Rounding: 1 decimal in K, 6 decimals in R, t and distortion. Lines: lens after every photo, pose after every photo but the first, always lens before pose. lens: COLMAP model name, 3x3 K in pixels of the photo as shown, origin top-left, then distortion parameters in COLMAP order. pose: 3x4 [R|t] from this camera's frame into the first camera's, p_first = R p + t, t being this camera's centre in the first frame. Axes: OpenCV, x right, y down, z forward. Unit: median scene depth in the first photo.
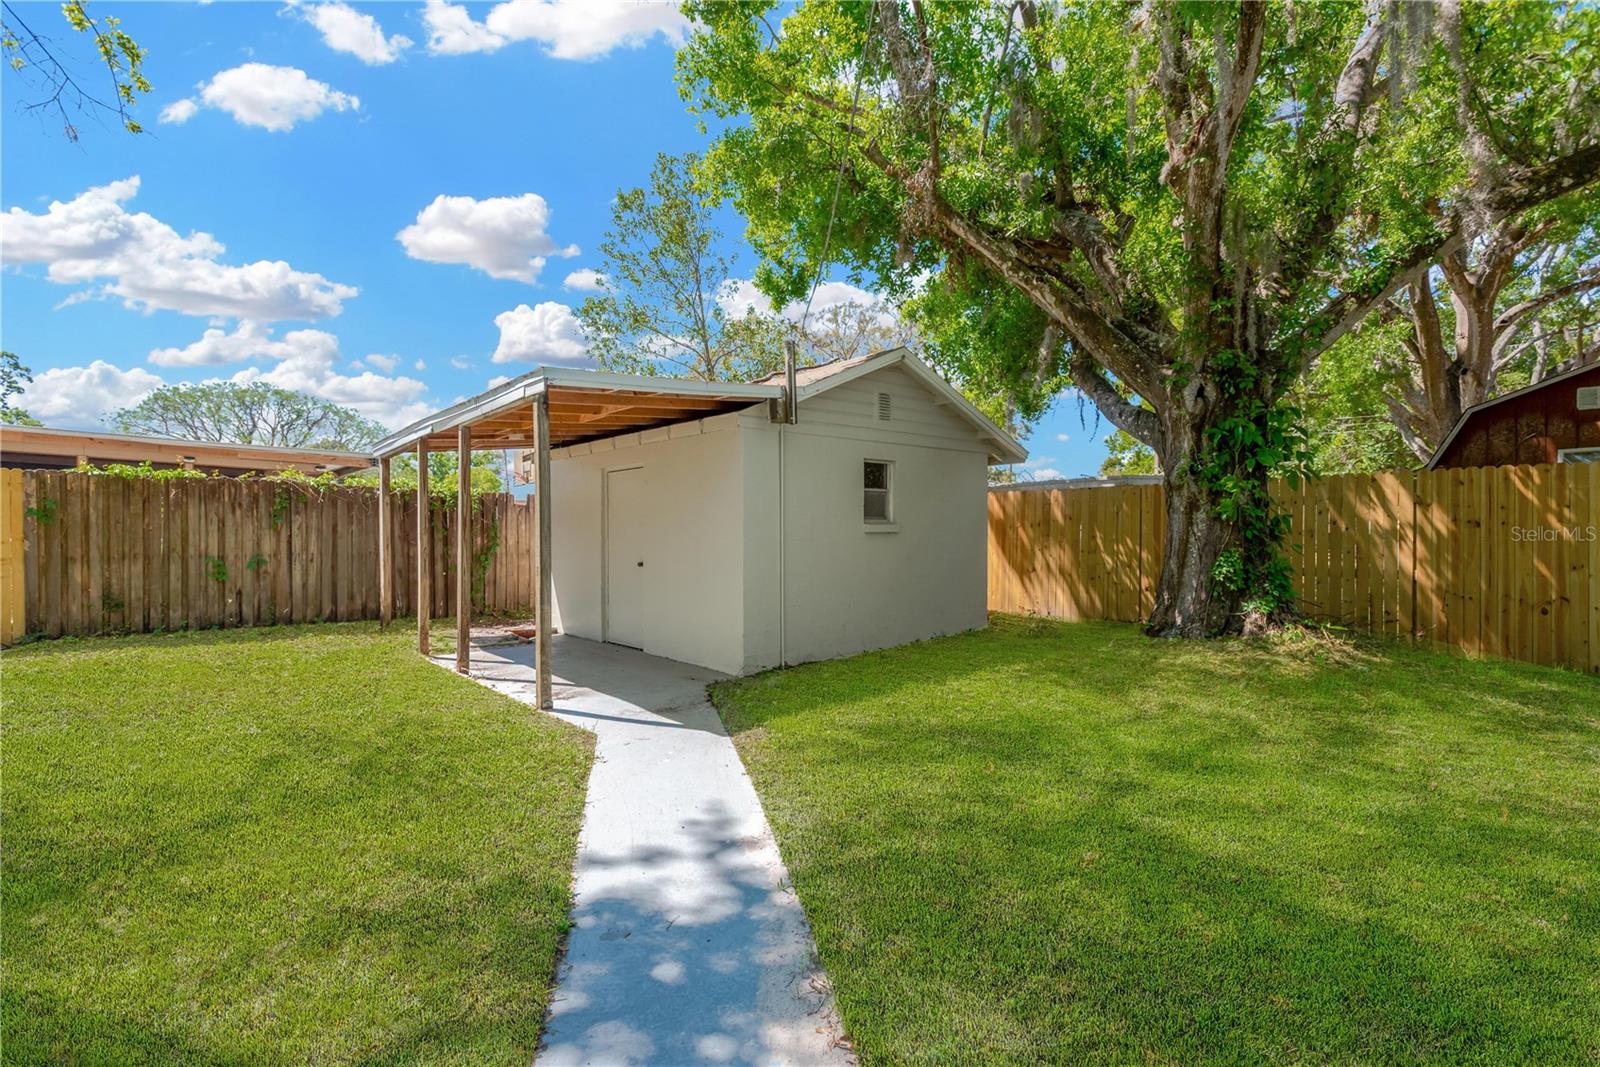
lens RADIAL K [[747.6, 0, 790.8], [0, 747.6, 537.1], [0, 0, 1]] dist [0.003774, 0.000350]
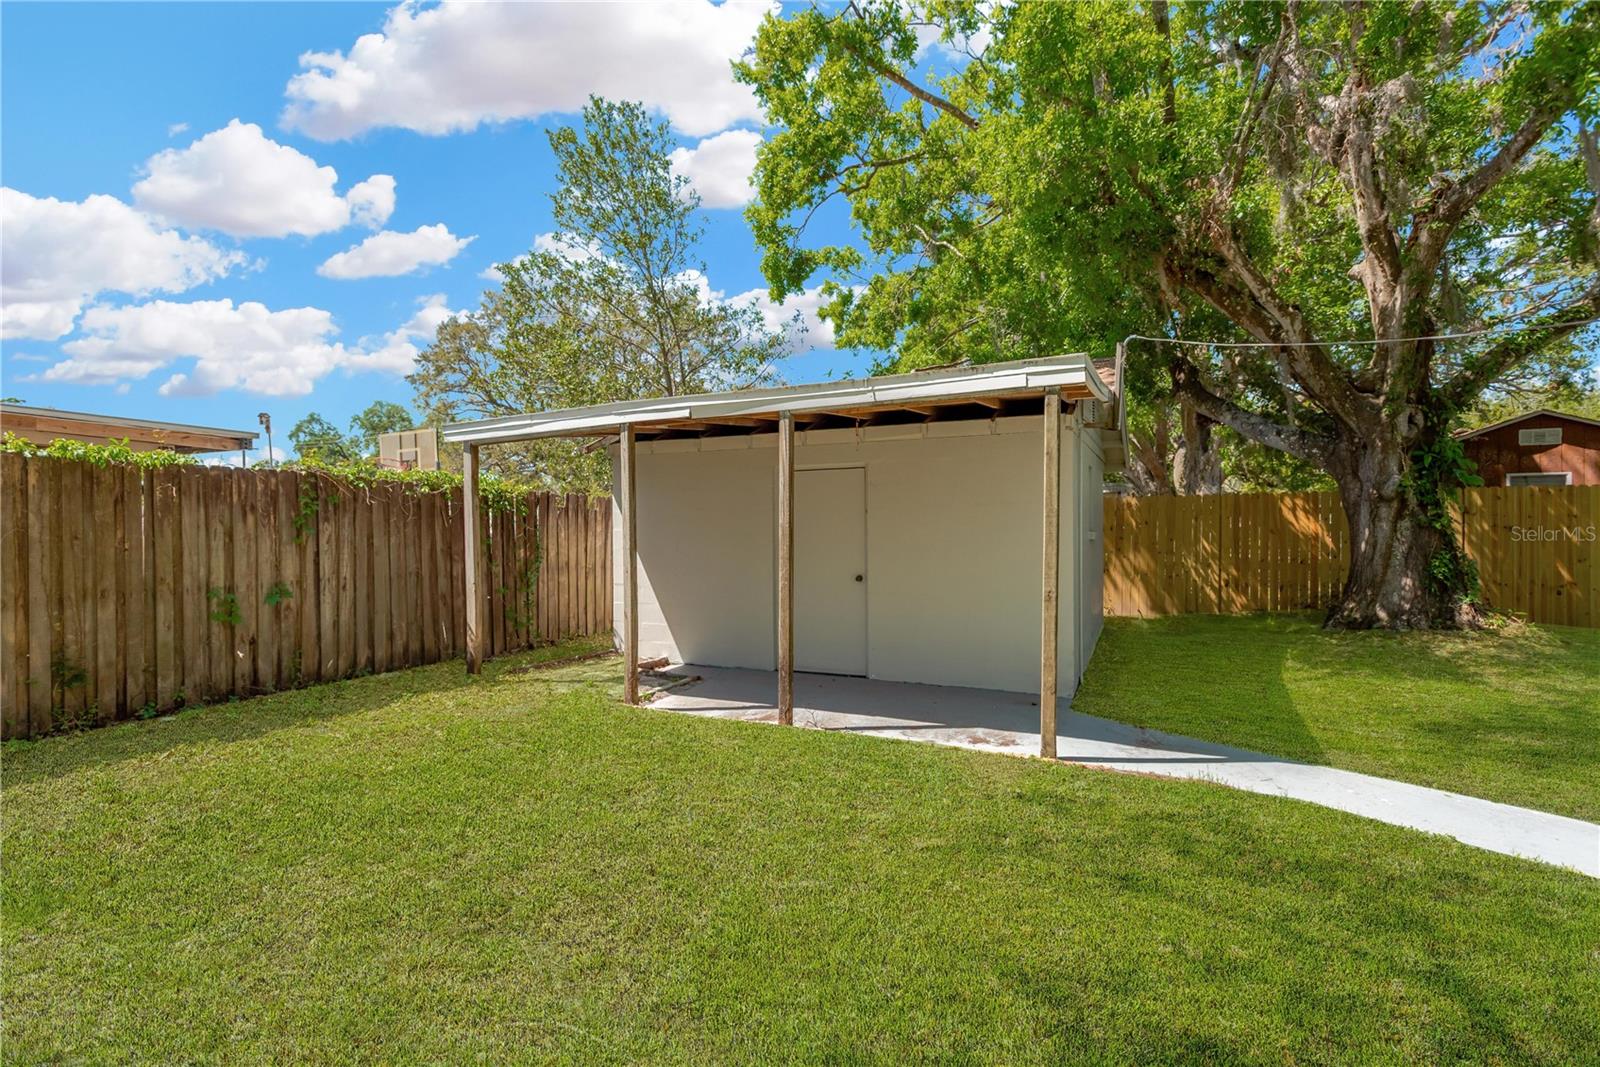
lens RADIAL K [[747.6, 0, 805.6], [0, 747.6, 533.6], [0, 0, 1]] dist [0.003774, 0.000350]
pose [[0.916313, -0.009726, 0.400344, -0.575949], [0.009258, 0.999952, 0.003103, -0.018647], [-0.400355, 0.000863, 0.916360, 0.212764]]
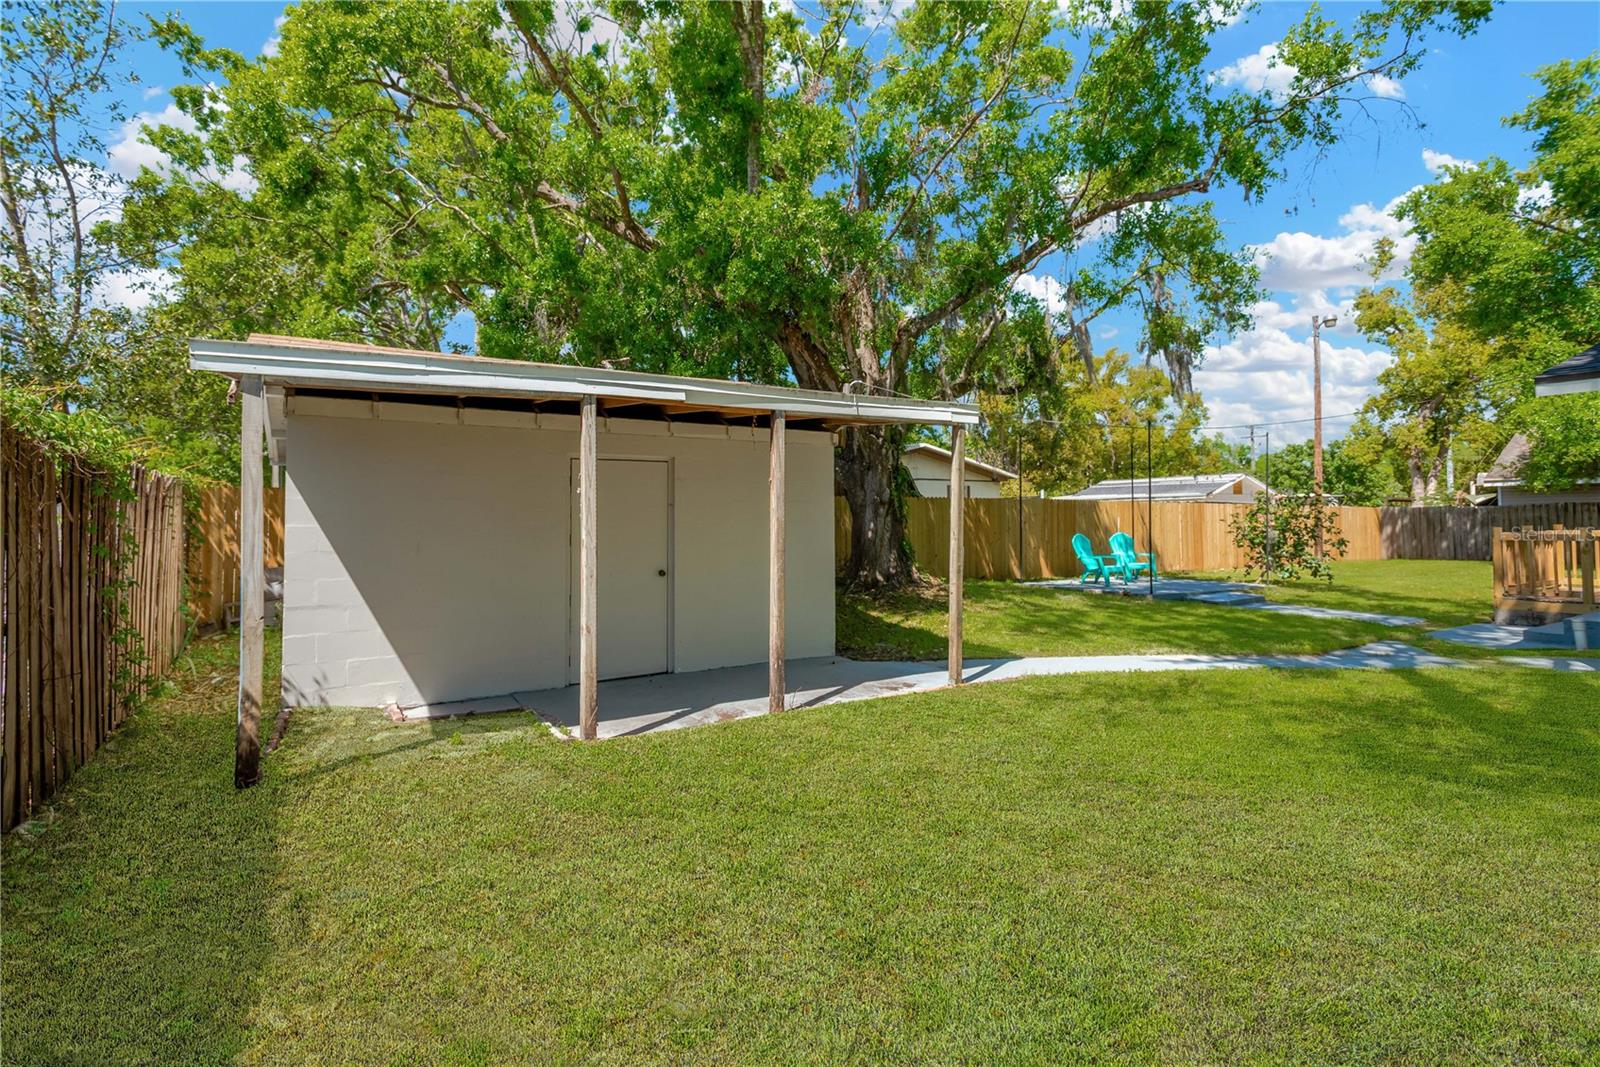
lens RADIAL K [[747.6, 0, 808.7], [0, 747.6, 519.0], [0, 0, 1]] dist [0.003774, 0.000350]
pose [[0.175280, -0.003278, 0.984513, -0.963038], [0.010601, 0.999943, 0.001442, -0.025142], [-0.984462, 0.010184, 0.175305, 0.640821]]
